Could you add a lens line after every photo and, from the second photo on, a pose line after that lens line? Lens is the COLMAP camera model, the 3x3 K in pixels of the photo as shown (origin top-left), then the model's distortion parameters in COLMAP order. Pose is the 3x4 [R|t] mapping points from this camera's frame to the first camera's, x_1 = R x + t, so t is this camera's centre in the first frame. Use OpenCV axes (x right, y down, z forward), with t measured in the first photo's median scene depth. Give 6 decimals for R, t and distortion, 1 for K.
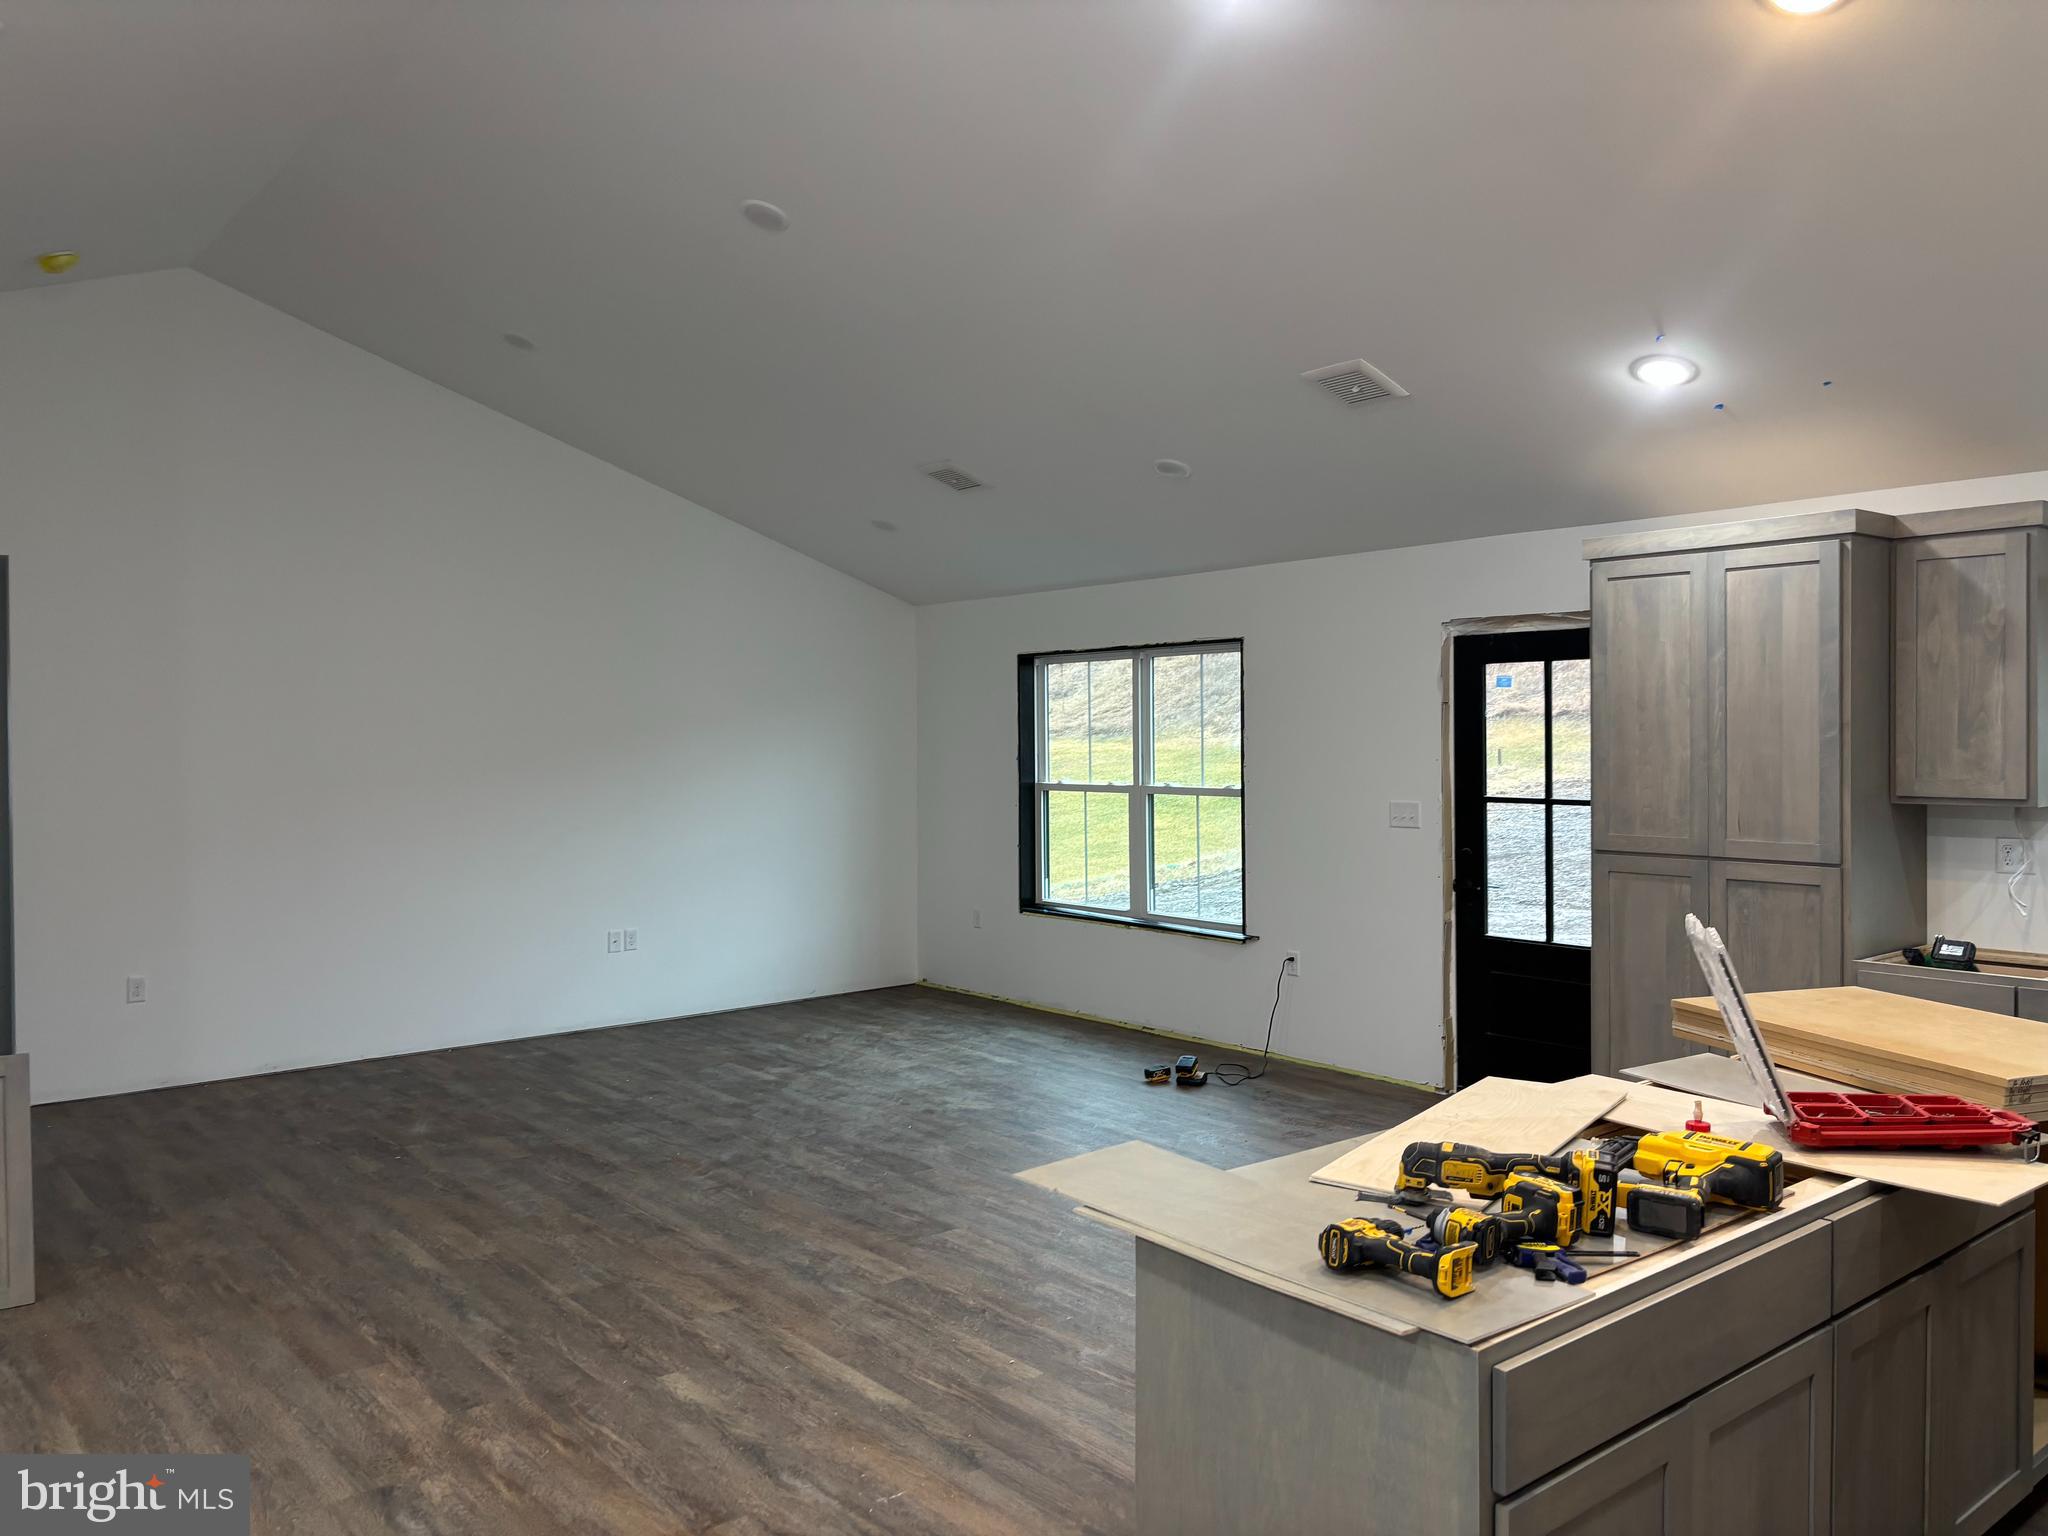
lens RADIAL K [[1541.3, 0, 1024.0], [0, 1541.3, 768.0], [0, 0, 1]] dist [0.073955, -0.094250]
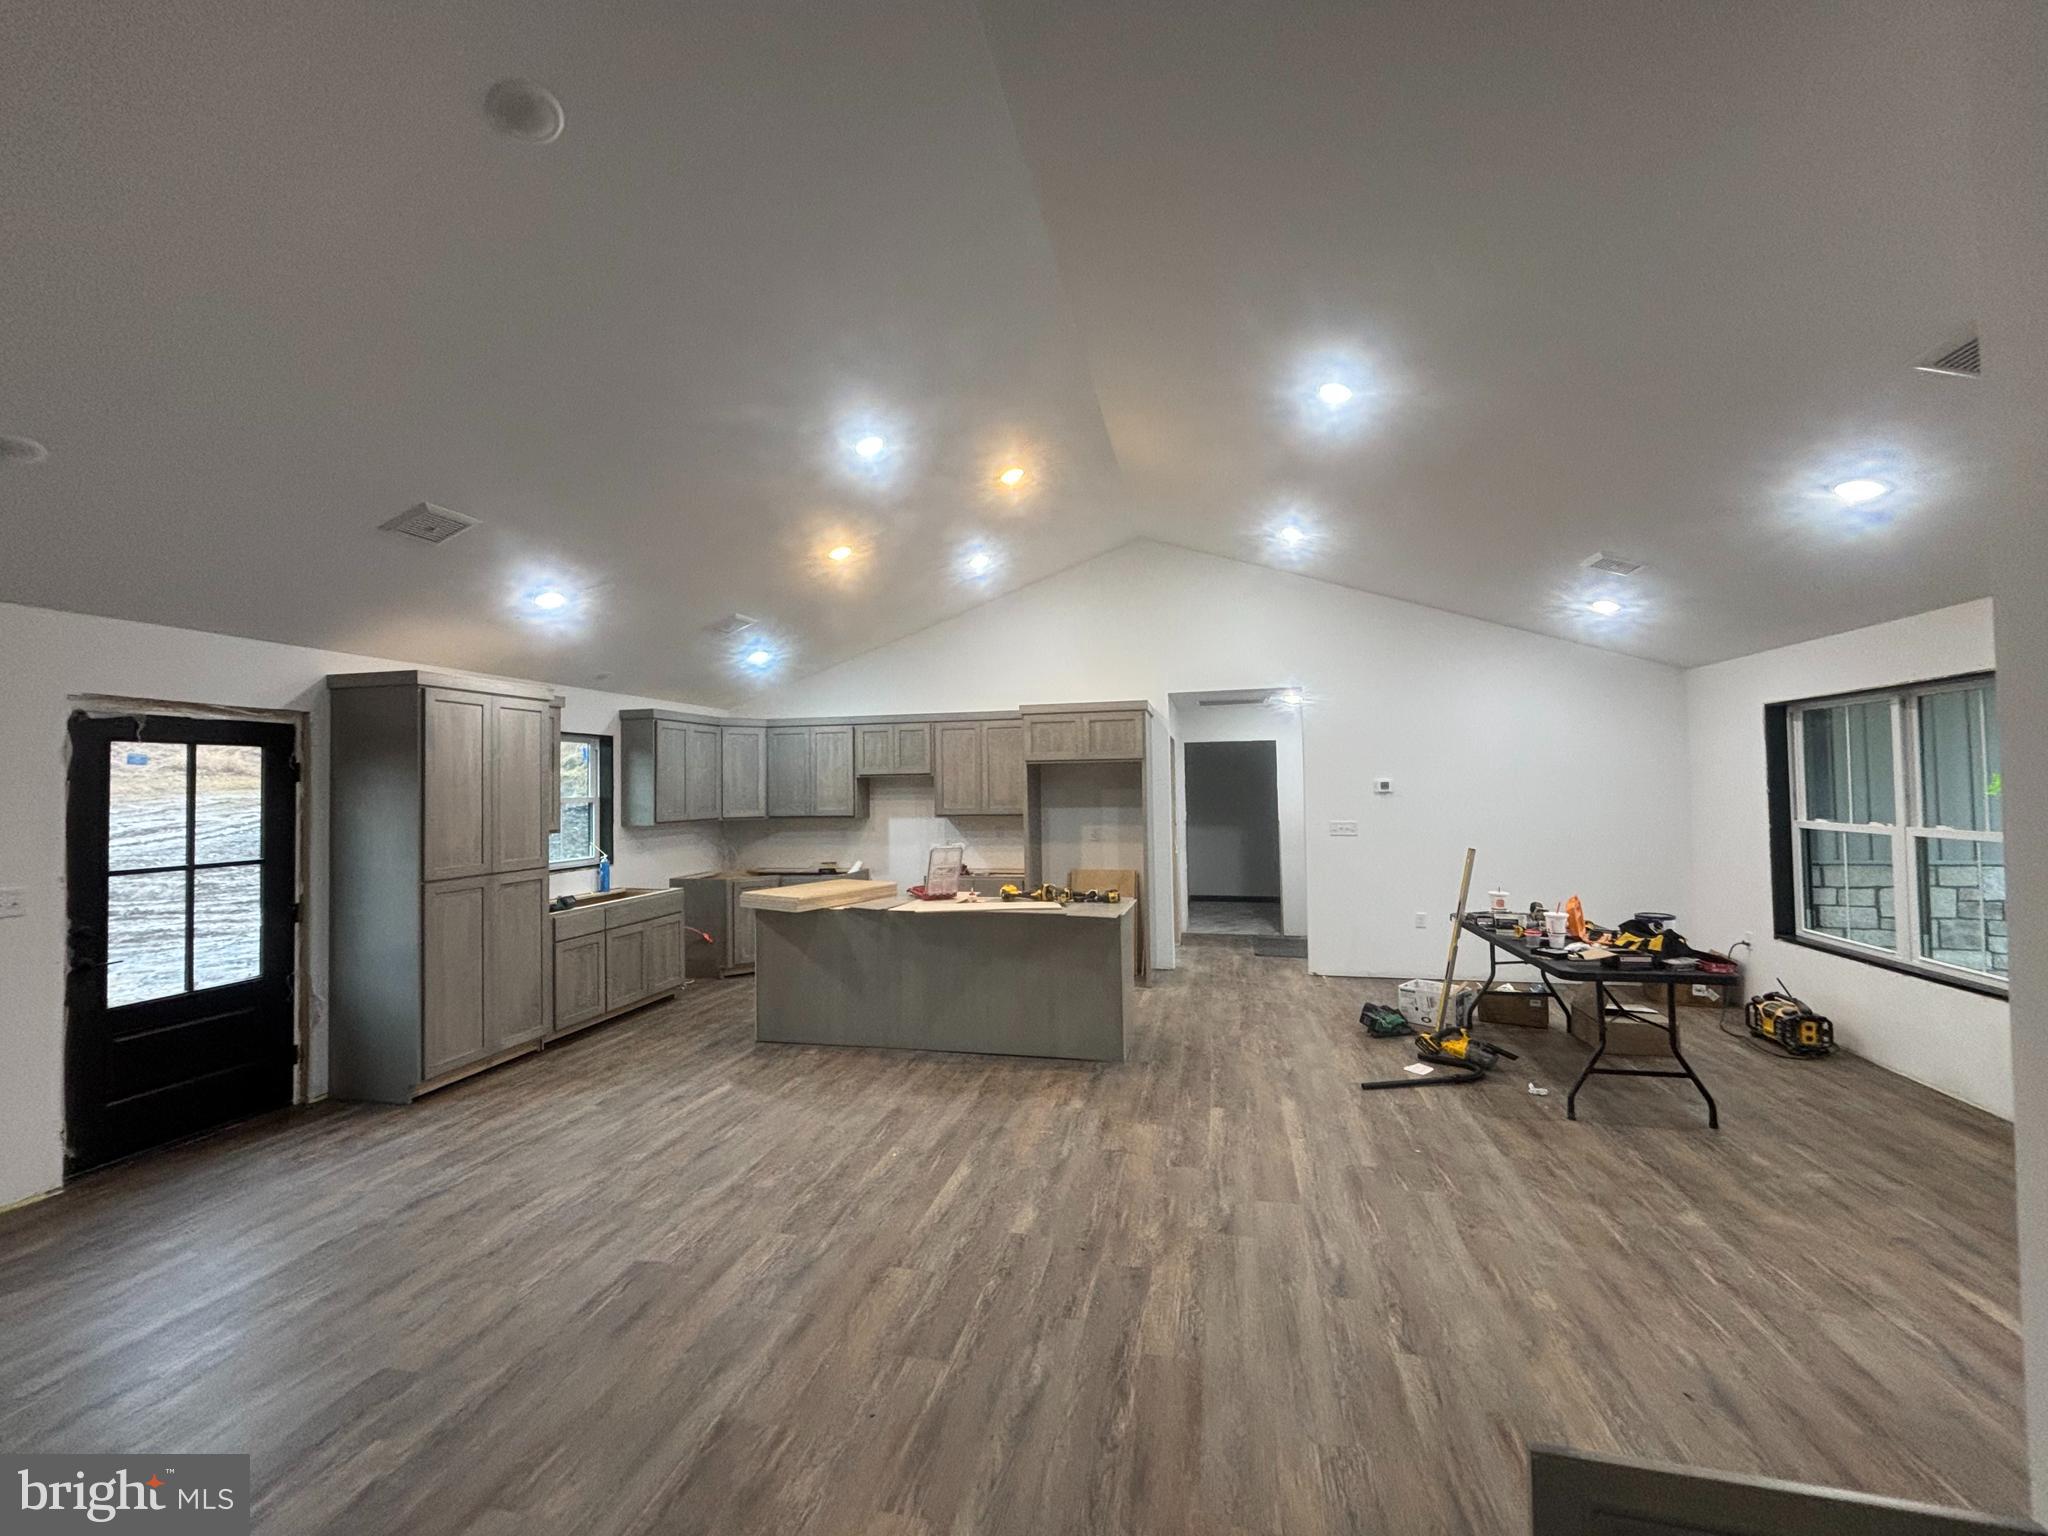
lens RADIAL K [[826.4, 0, 1024.0], [0, 826.4, 768.0], [0, 0, 1]] dist [0.001618, -0.000190]
pose [[-0.602731, 0.034332, 0.797205, -0.652271], [0.039882, 0.999121, -0.012875, -0.023772], [-0.796947, 0.024034, -0.603571, 1.099548]]
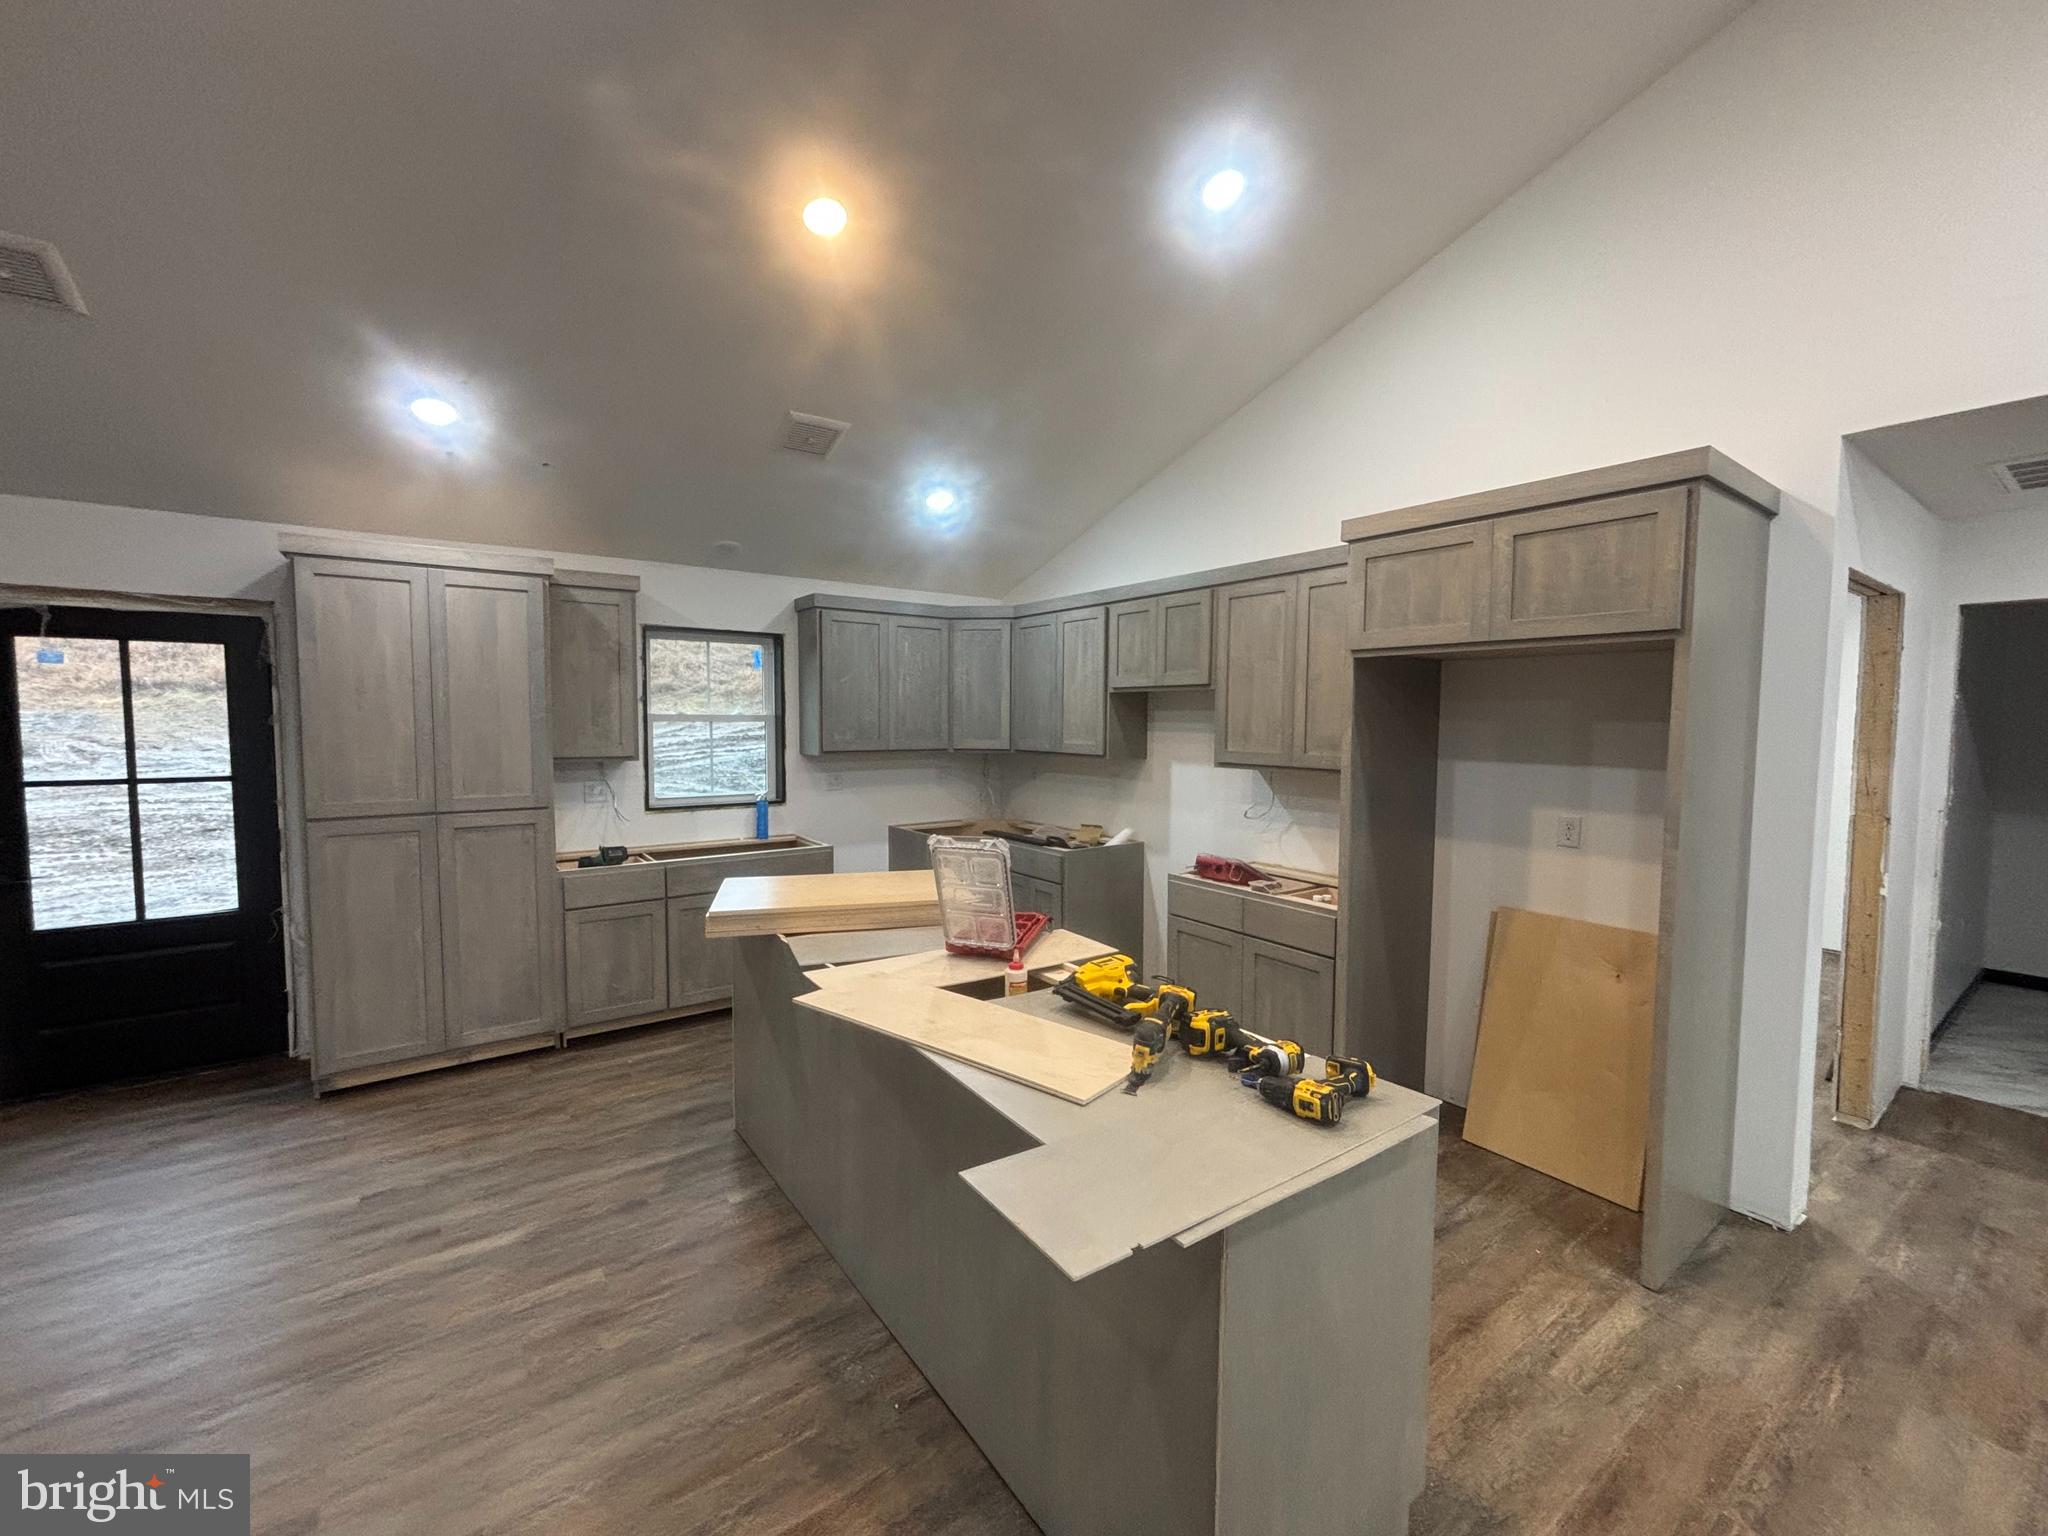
lens RADIAL K [[826.4, 0, 1024.0], [0, 826.4, 768.0], [0, 0, 1]] dist [0.001618, -0.000190]
pose [[0.070506, -0.053765, 0.996061, -0.193437], [0.018888, 0.998439, 0.052557, -0.005092], [-0.997333, 0.015108, 0.071412, 0.483254]]
